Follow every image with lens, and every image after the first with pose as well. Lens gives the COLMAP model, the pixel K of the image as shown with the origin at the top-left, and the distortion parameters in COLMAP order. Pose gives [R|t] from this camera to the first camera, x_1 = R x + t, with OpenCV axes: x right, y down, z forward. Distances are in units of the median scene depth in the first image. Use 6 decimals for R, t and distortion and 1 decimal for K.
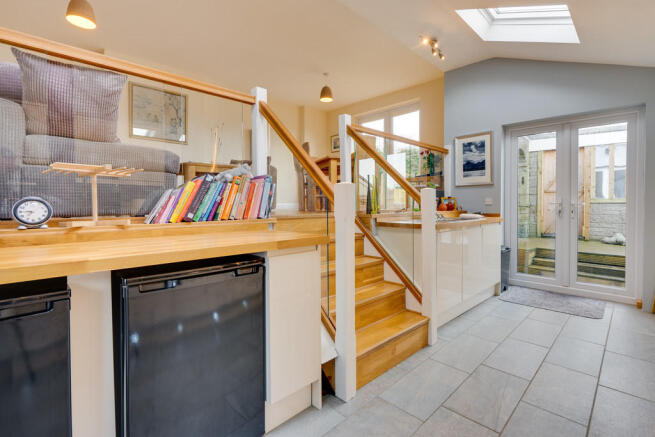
lens RADIAL K [[301.0, 0, 328.8], [0, 301.0, 207.2], [0, 0, 1]] dist [0.002751, 0.000362]
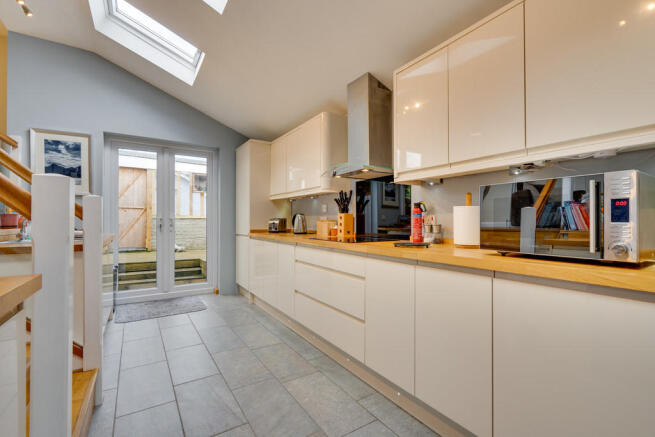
lens RADIAL K [[301.0, 0, 321.3], [0, 301.0, 218.4], [0, 0, 1]] dist [0.002751, 0.000362]
pose [[0.201833, 0.006323, 0.979400, -0.182672], [0.006608, 0.999948, -0.007818, -0.001128], [-0.979398, 0.008050, 0.201781, 0.185527]]
